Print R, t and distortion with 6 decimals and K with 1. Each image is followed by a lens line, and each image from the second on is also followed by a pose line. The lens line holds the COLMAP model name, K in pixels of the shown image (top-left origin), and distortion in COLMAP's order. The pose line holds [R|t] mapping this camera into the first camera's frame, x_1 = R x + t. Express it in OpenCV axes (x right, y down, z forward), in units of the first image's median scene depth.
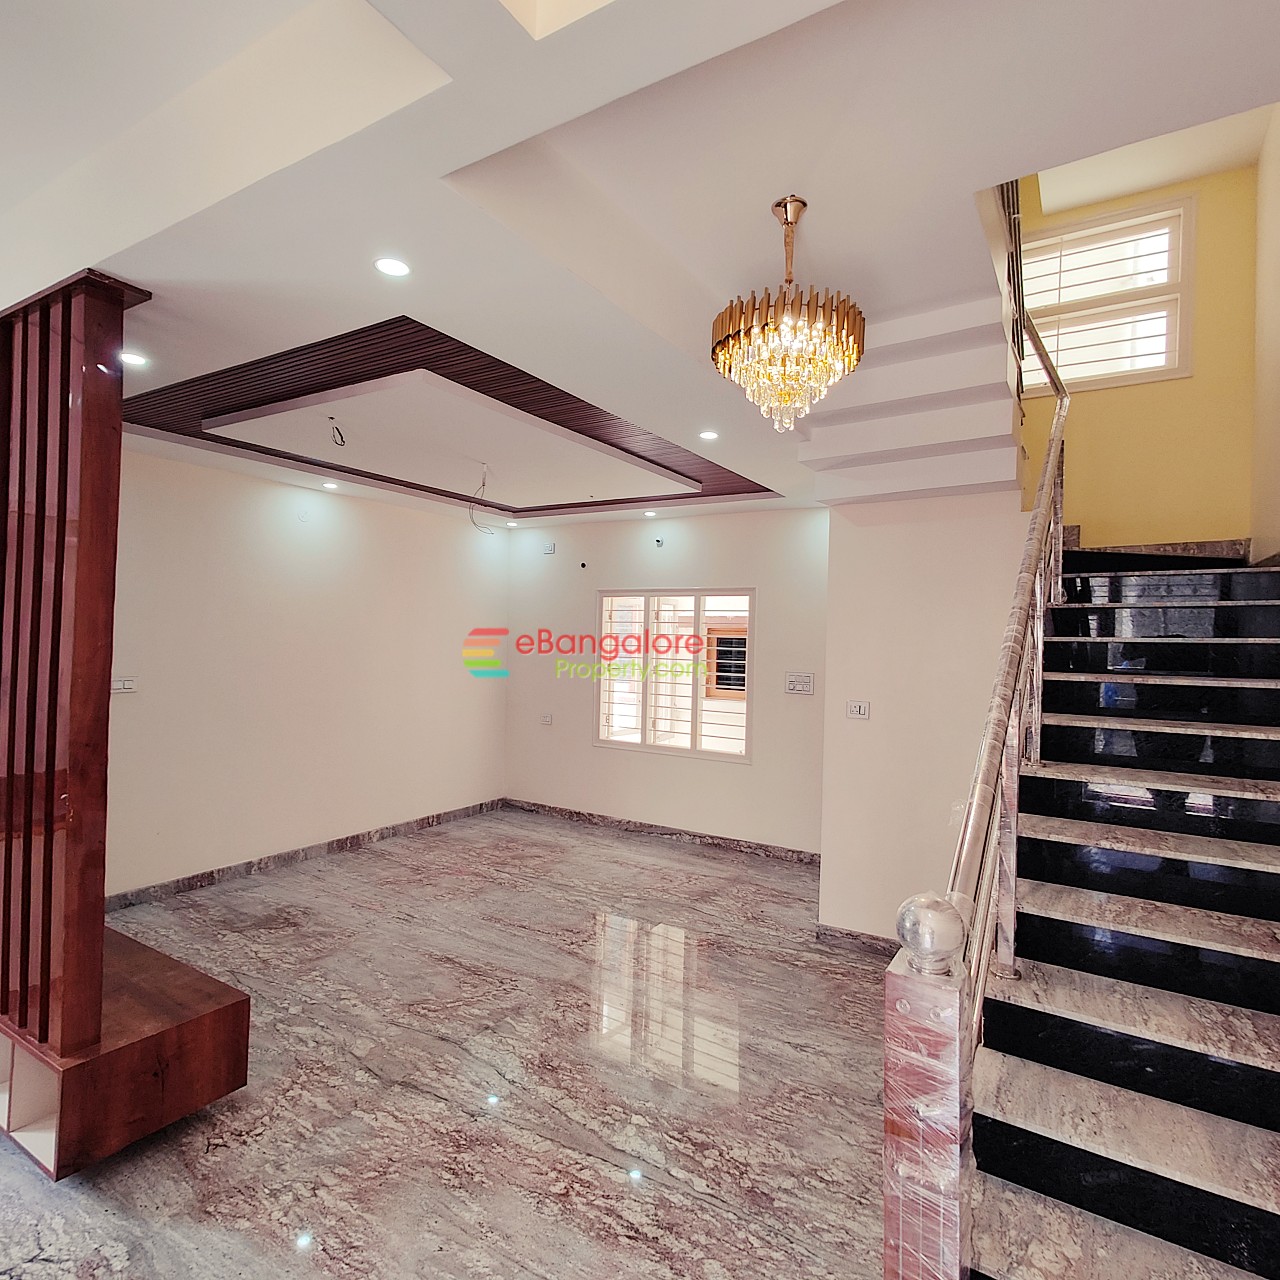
lens RADIAL K [[715.9, 0, 659.0], [0, 715.9, 641.1], [0, 0, 1]] dist [0.000420, 0.001198]
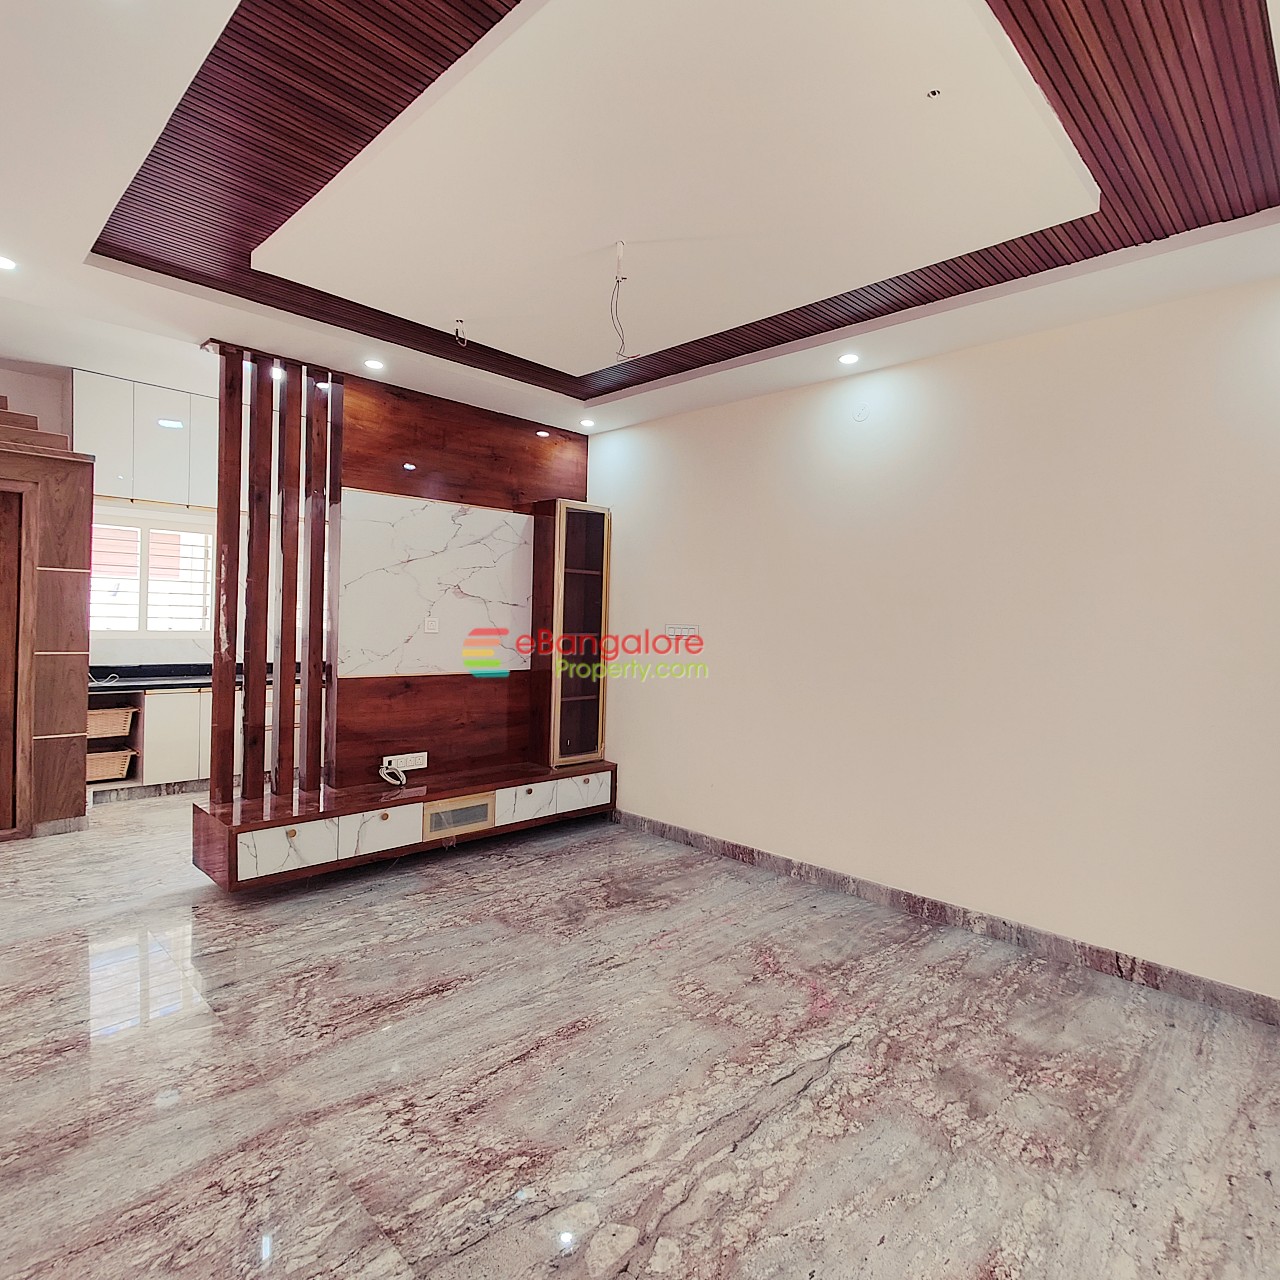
lens RADIAL K [[753.7, 0, 642.9], [0, 753.7, 635.1], [0, 0, 1]] dist [0.001342, 0.003167]
pose [[-0.231661, -0.014659, -0.972686, 0.319482], [-0.038046, 0.999258, -0.005998, 0.070246], [0.972052, 0.035617, -0.232047, 1.098859]]
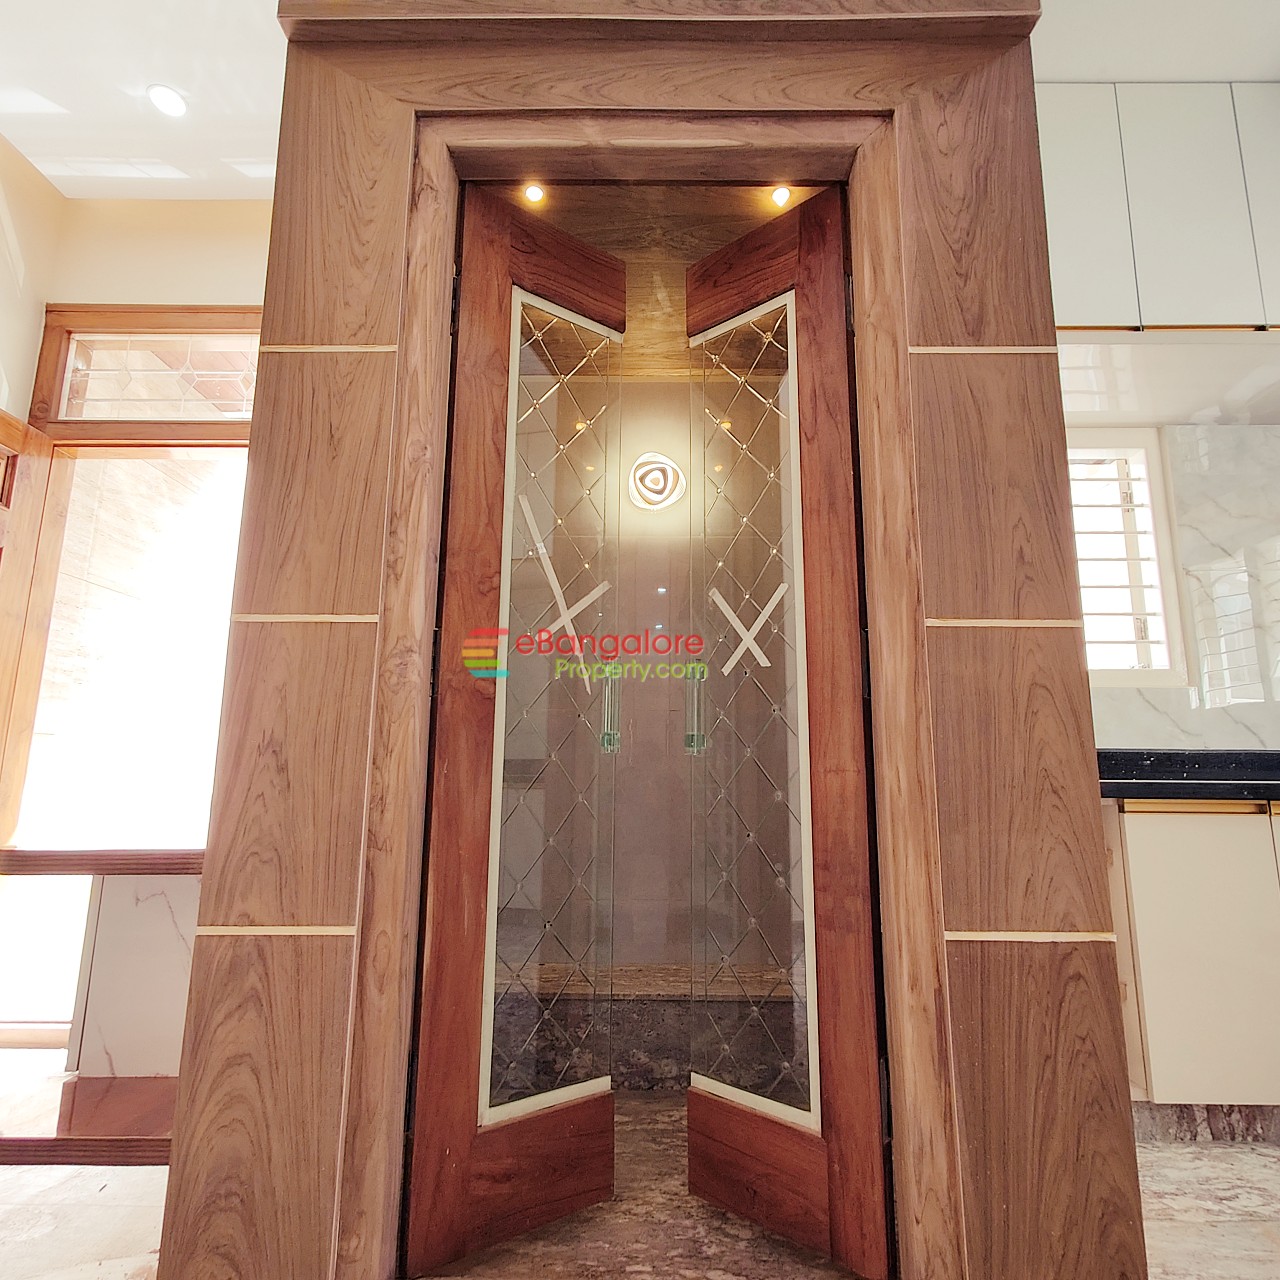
lens RADIAL K [[753.7, 0, 642.9], [0, 753.7, 635.1], [0, 0, 1]] dist [0.001342, 0.003167]
pose [[-0.866172, -0.121414, -0.484773, -0.210789], [-0.027884, 0.980269, -0.195692, 0.177523], [0.498967, -0.155985, -0.852467, 0.313890]]
